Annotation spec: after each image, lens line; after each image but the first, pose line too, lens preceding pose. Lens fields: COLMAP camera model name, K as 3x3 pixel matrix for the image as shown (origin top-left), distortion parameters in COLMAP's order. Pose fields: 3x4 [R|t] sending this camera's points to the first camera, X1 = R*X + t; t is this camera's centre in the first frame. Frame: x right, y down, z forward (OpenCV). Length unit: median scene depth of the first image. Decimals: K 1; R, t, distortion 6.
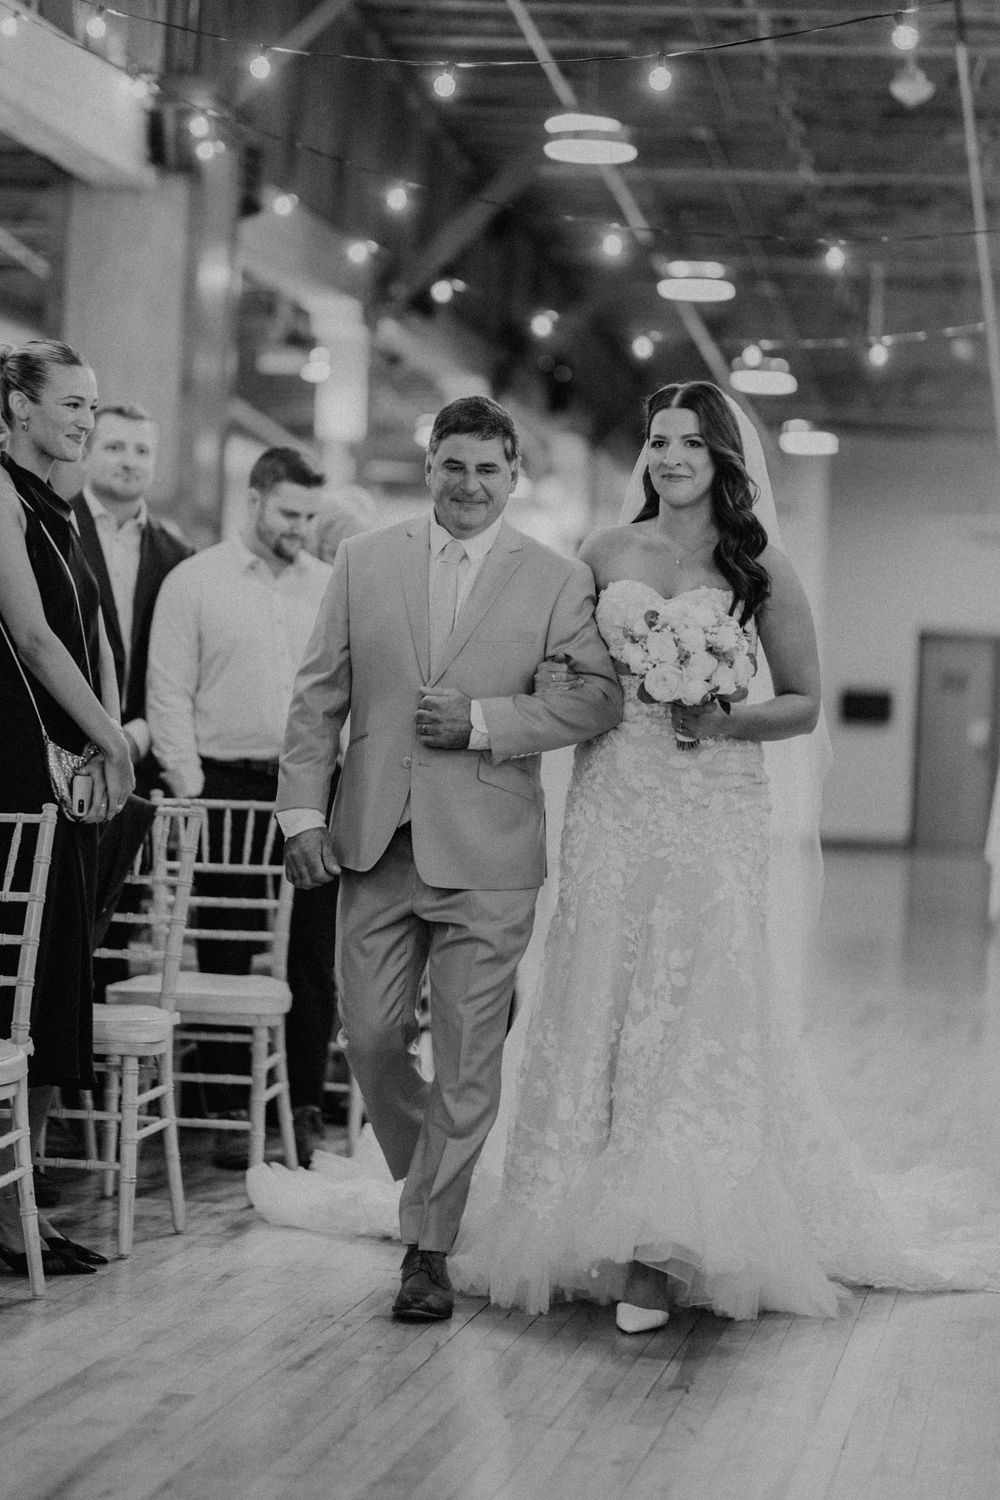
lens RADIAL K [[3600.6, 0, 503.8], [0, 3600.6, 750.0], [0, 0, 1]] dist [0.123397, 0.000000]
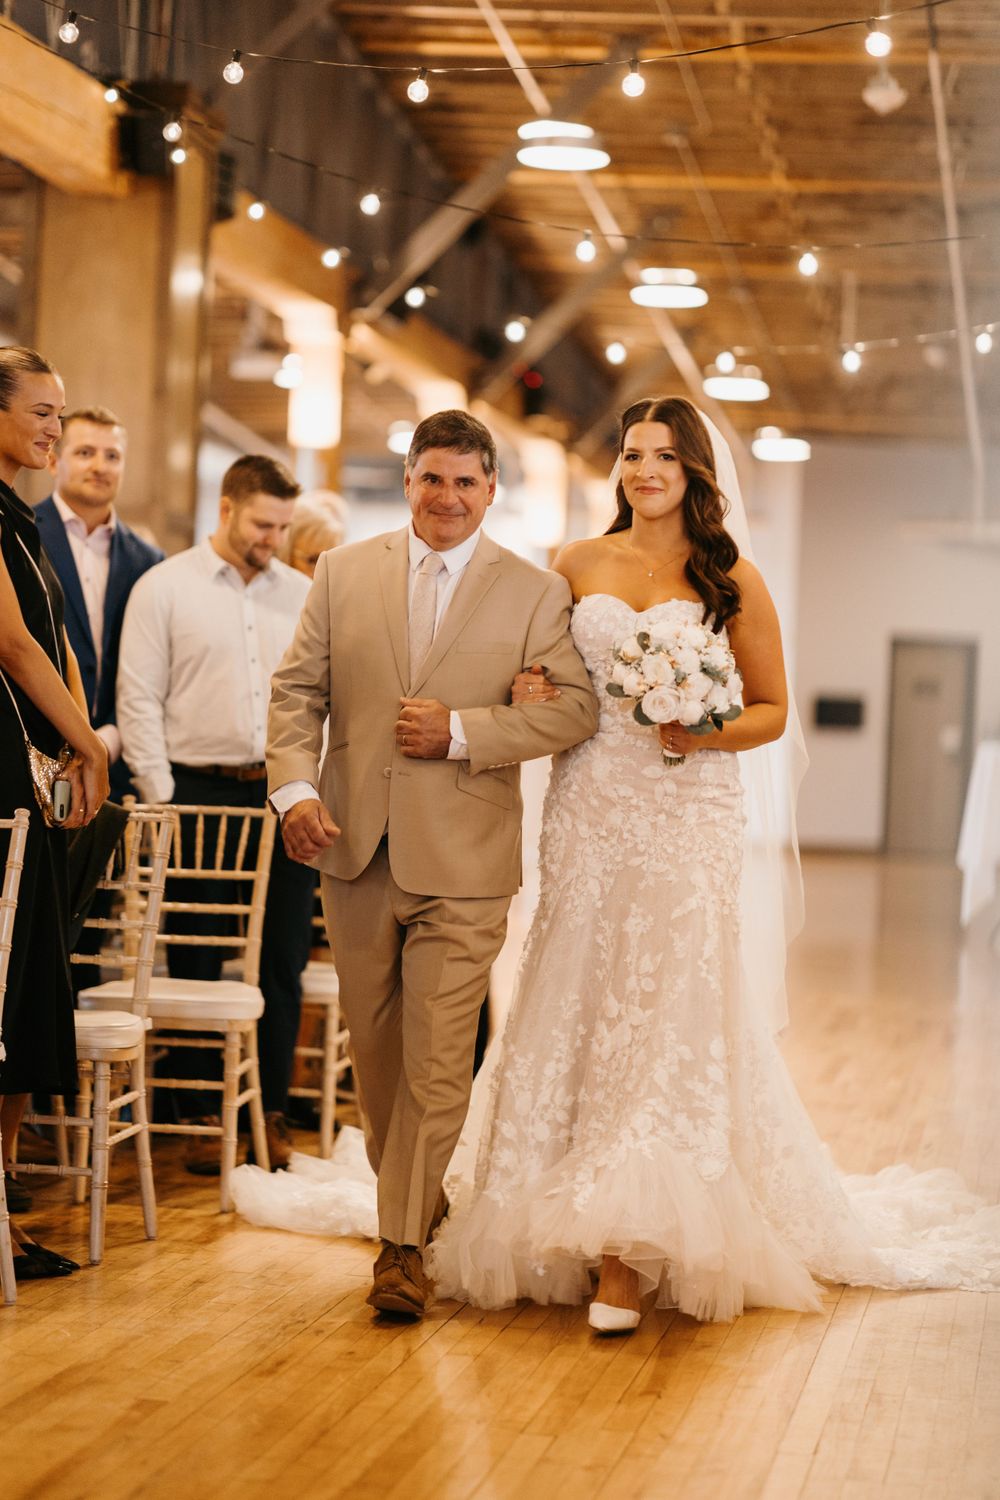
lens RADIAL K [[3600.6, 0, 501.1], [0, 3600.6, 743.5], [0, 0, 1]] dist [0.123397, 0.000000]
pose [[0.999975, 0.001158, 0.006904, -0.000146], [-0.001134, 0.999994, -0.003420, -0.000097], [-0.006908, 0.003412, 0.999970, -0.002323]]
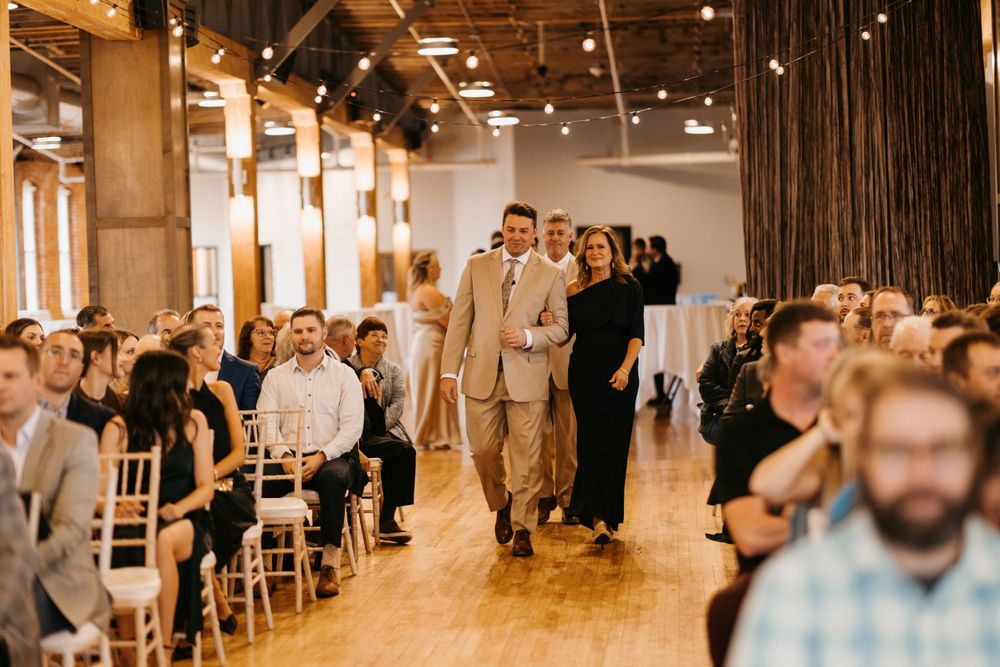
lens RADIAL K [[2400.4, 0, 496.3], [0, 2400.4, 330.7], [0, 0, 1]] dist [0.123397, 0.000000]
pose [[0.994046, -0.071536, 0.082192, -0.158153], [0.070187, 0.997349, 0.019201, -0.129132], [-0.083348, -0.013318, 0.996432, -0.903310]]
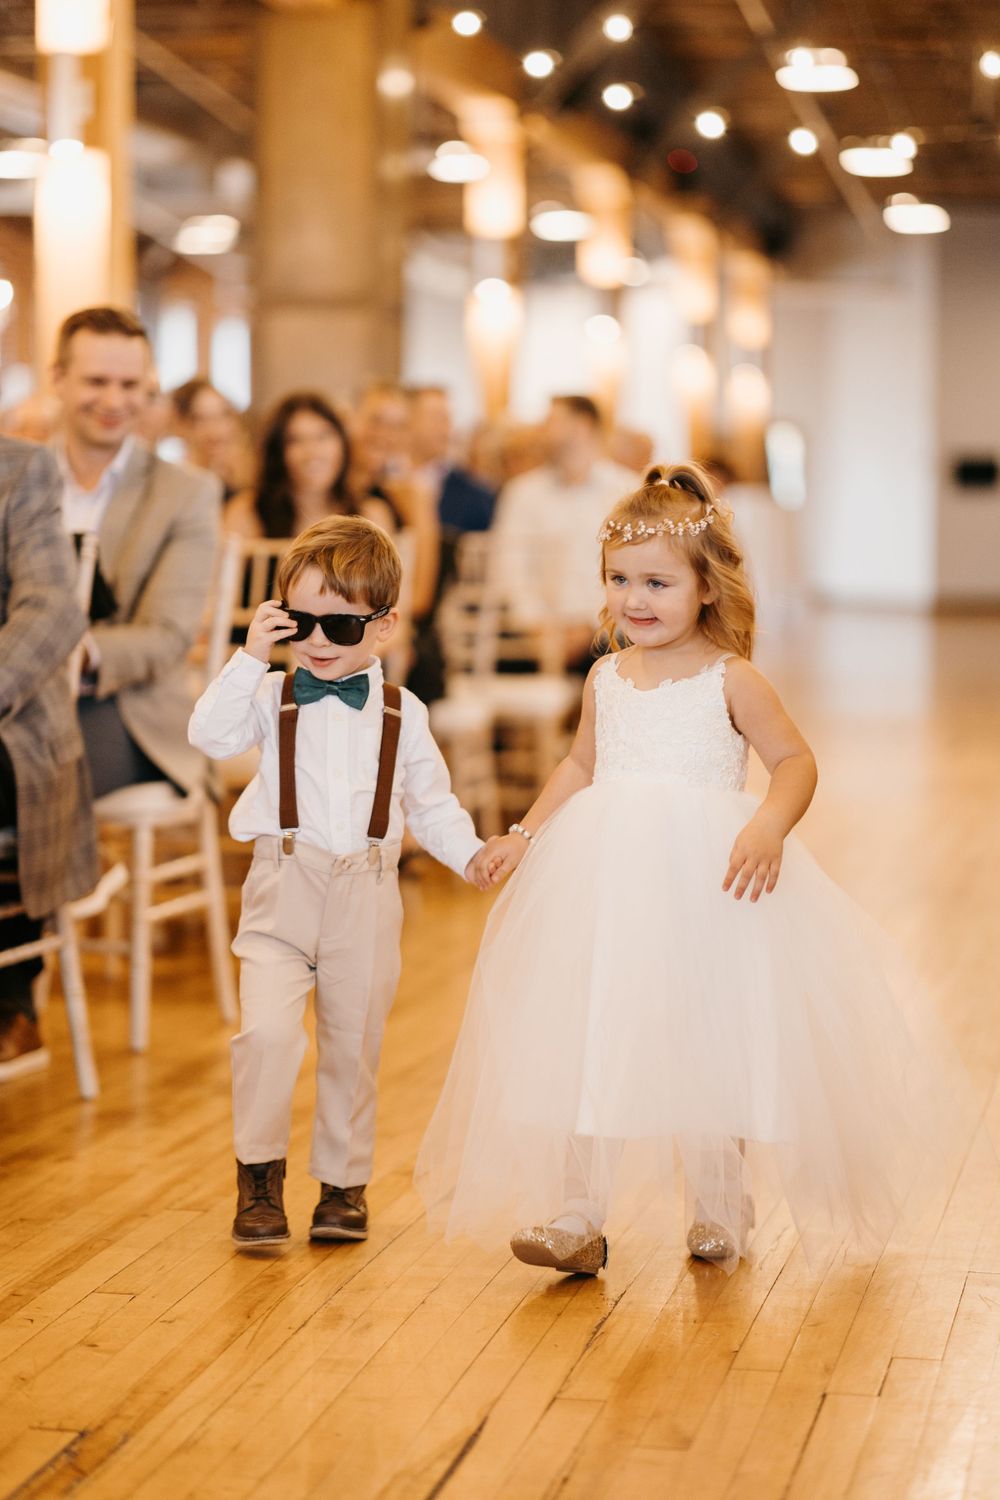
lens RADIAL K [[3600.6, 0, 502.9], [0, 3600.6, 755.9], [0, 0, 1]] dist [0.123397, 0.000000]
pose [[0.998886, -0.038192, -0.027711, -0.130300], [0.039756, 0.997509, 0.058273, 0.045915], [0.025416, -0.059310, 0.997916, -0.607666]]
